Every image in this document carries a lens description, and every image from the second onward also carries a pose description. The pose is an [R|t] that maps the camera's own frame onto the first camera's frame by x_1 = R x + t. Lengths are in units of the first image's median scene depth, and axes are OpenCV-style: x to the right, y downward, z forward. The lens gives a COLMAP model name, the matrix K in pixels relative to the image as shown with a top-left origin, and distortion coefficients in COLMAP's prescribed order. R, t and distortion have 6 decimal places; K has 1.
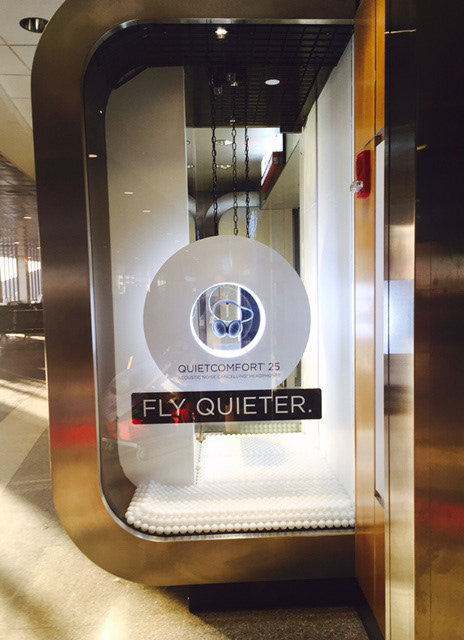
lens RADIAL K [[559.4, 0, 232.0], [0, 559.4, 320.0], [0, 0, 1]] dist [0.001519, 0.000668]
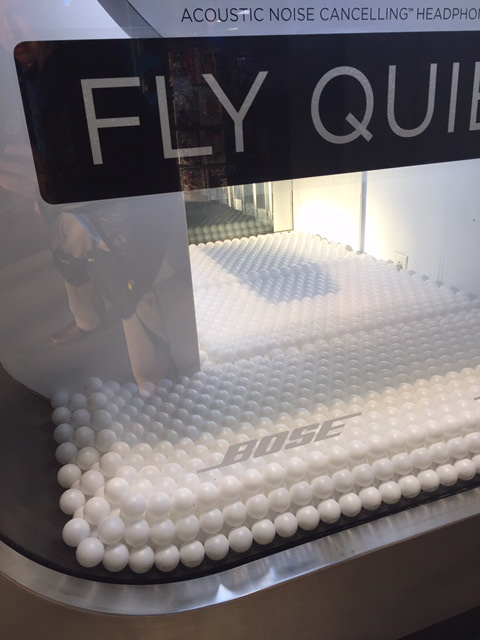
lens RADIAL K [[563.5, 0, 240.0], [0, 563.5, 320.0], [0, 0, 1]] dist [0.004138, 0.005124]
pose [[0.954608, -0.141710, 0.261996, -0.167569], [0.051822, 0.945178, 0.322417, 0.161007], [-0.293323, -0.294205, 0.909618, 0.759949]]
